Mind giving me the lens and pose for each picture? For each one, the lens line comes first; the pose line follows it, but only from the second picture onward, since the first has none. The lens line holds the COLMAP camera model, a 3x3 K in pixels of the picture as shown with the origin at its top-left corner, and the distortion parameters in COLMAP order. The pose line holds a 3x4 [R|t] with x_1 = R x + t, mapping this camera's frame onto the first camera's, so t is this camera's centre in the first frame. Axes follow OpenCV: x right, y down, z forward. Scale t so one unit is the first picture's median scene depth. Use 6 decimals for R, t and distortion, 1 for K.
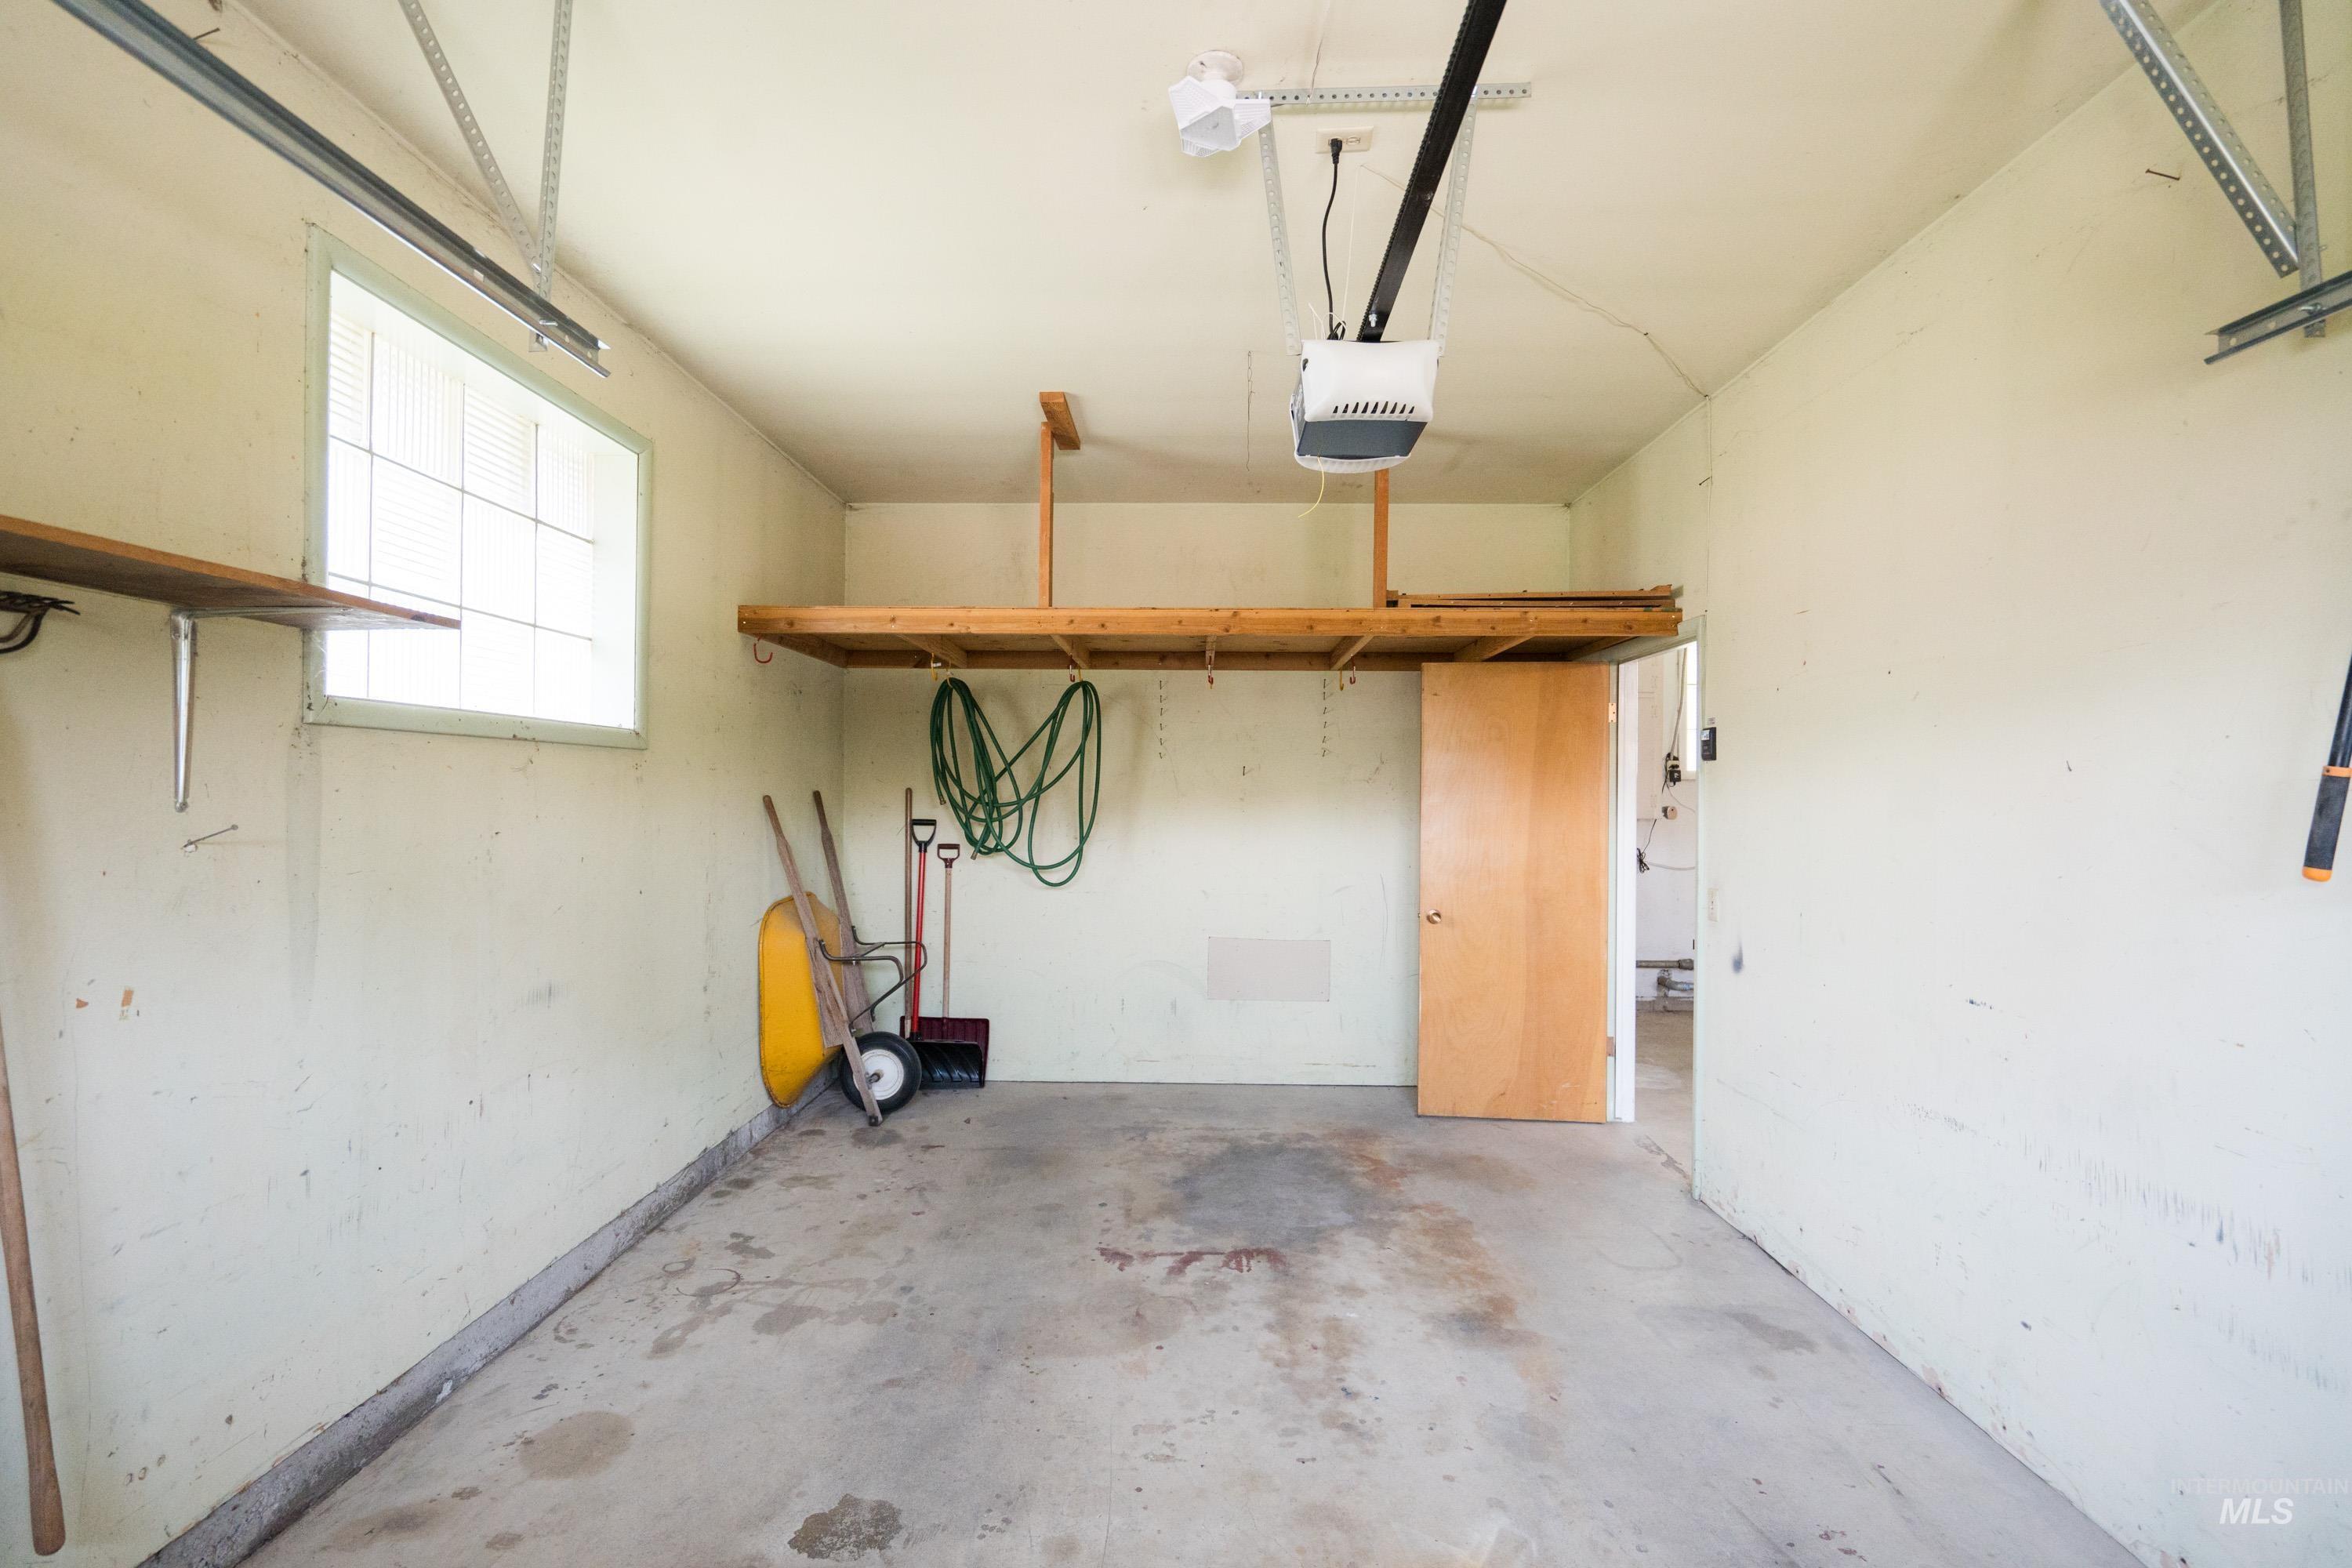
lens RADIAL K [[1054.8, 0, 1173.0], [0, 1054.8, 799.5], [0, 0, 1]] dist [-0.002607, 0.000720]
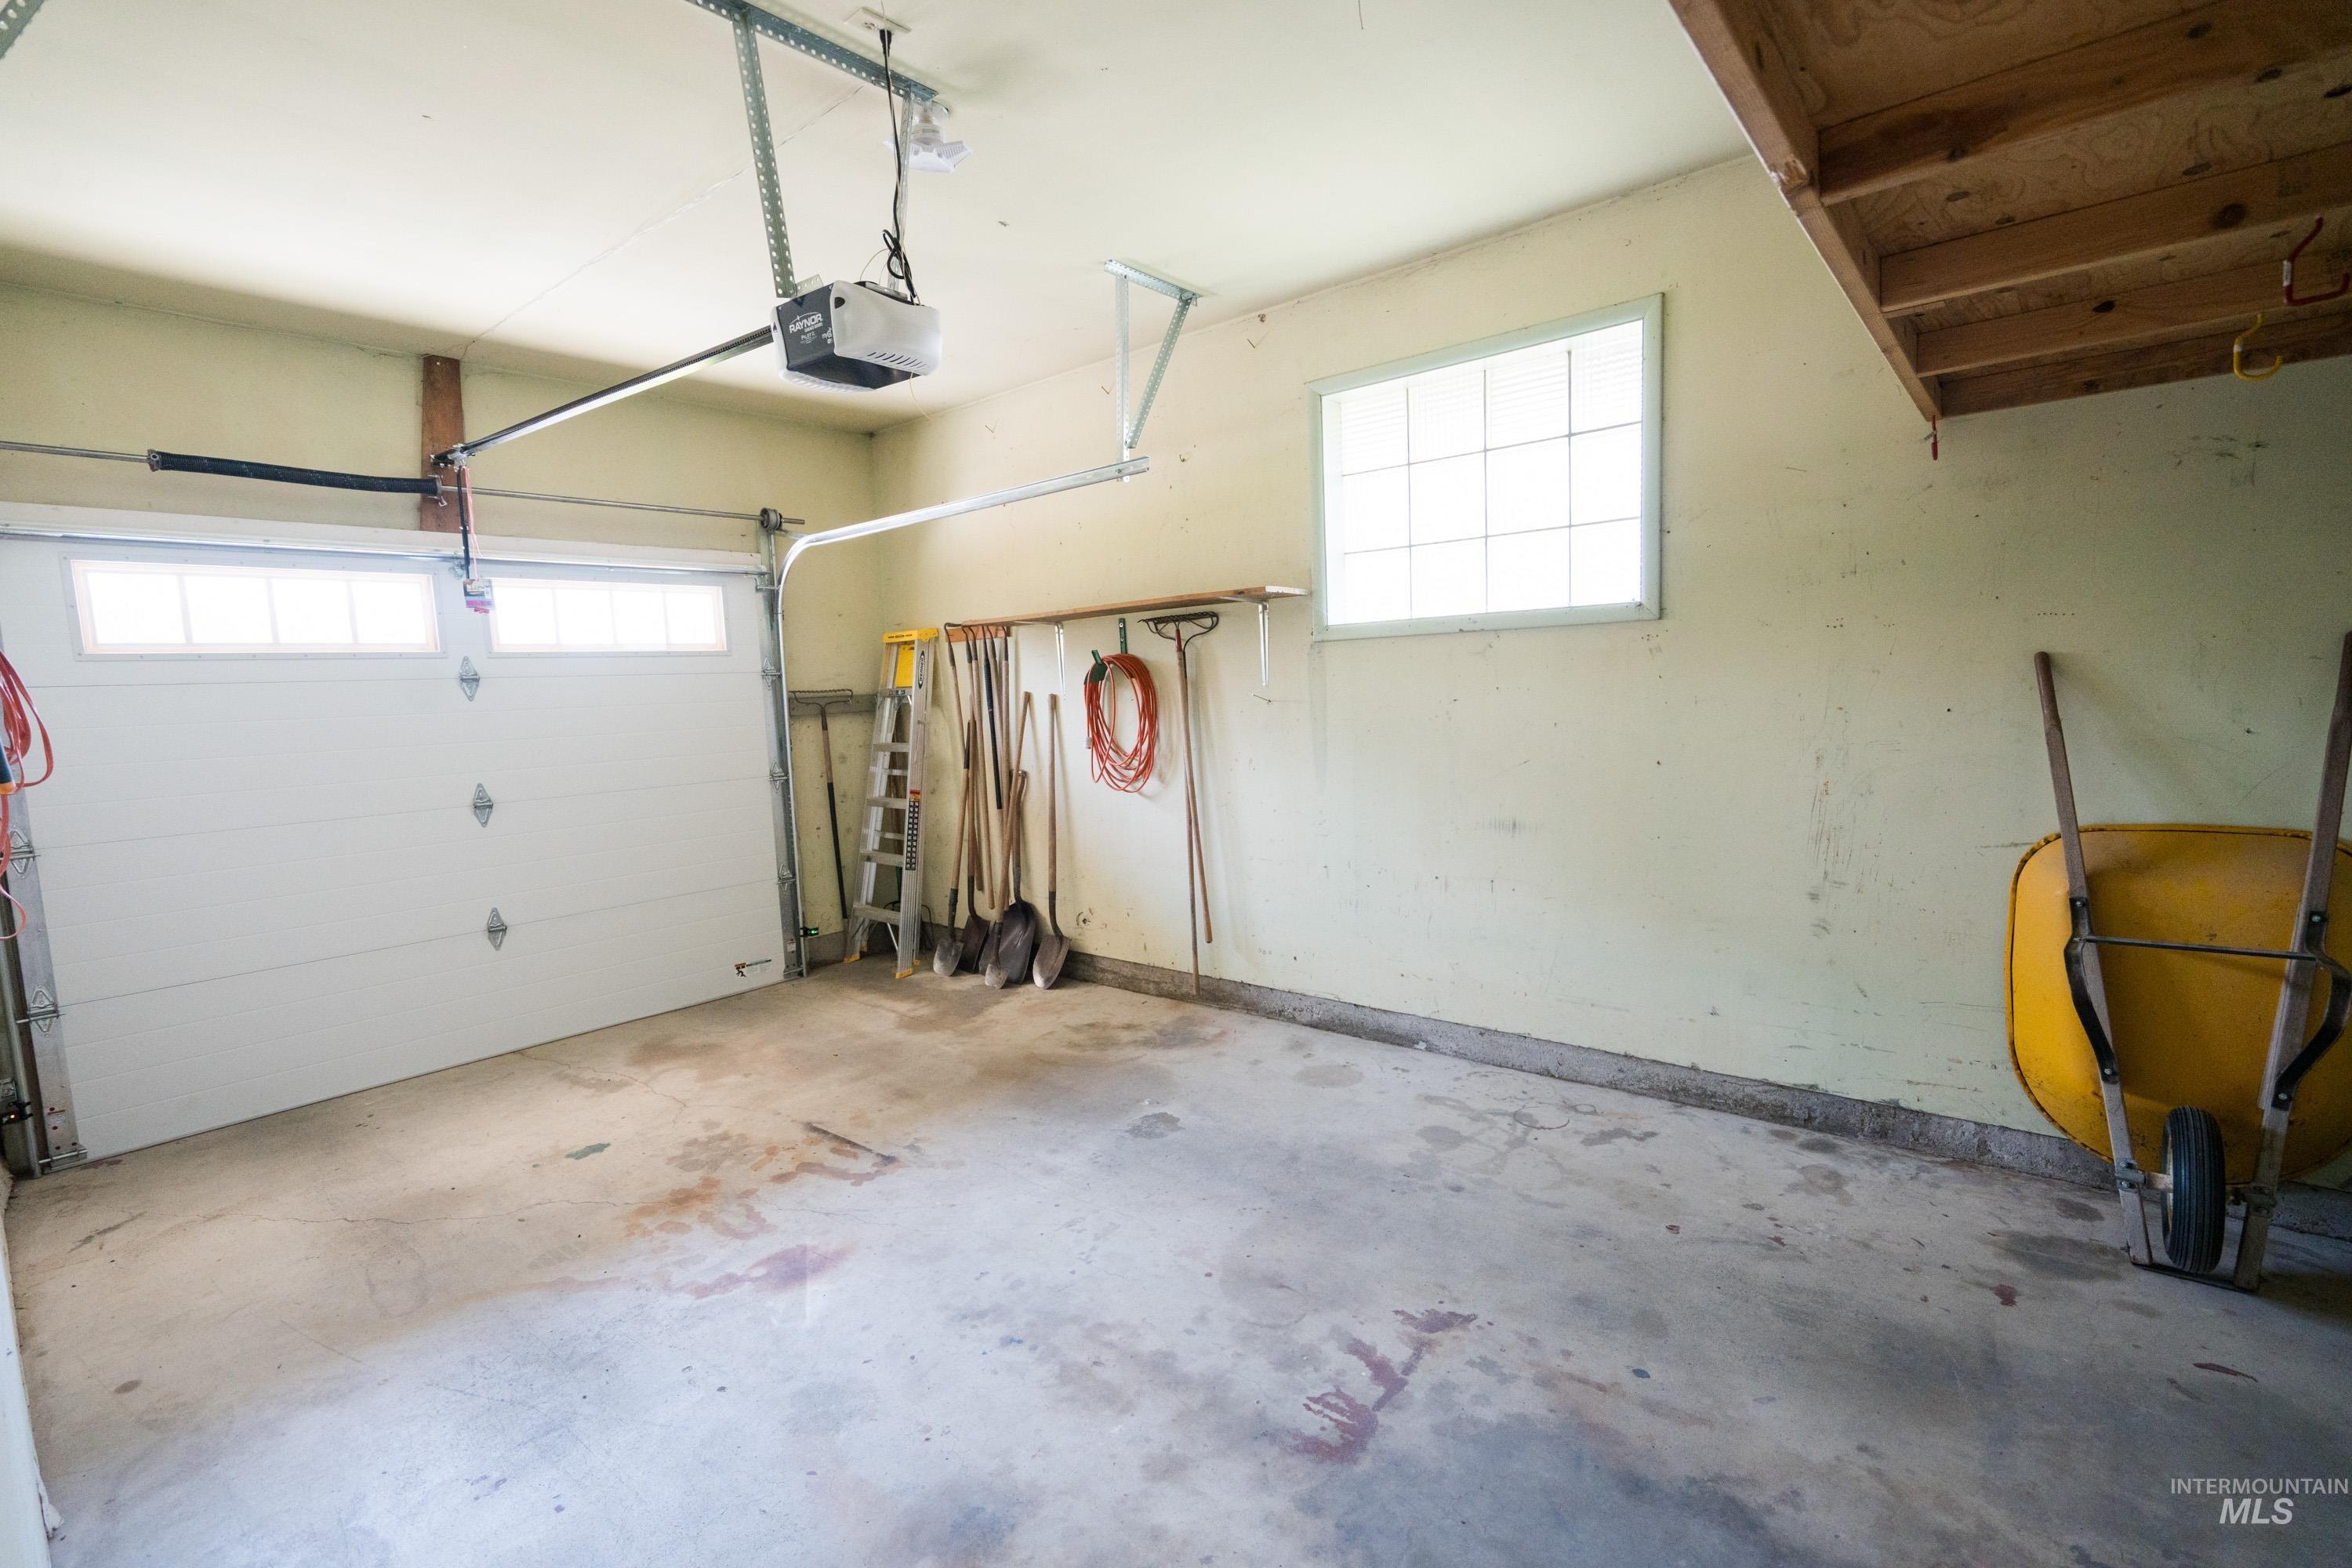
lens RADIAL K [[1054.8, 0, 1174.0], [0, 1054.8, 800.8], [0, 0, 1]] dist [-0.002607, 0.000720]
pose [[-0.629924, 0.103180, -0.769773, 0.617936], [0.030990, 0.993686, 0.107833, 0.001138], [0.776038, 0.044071, -0.629144, 1.399832]]
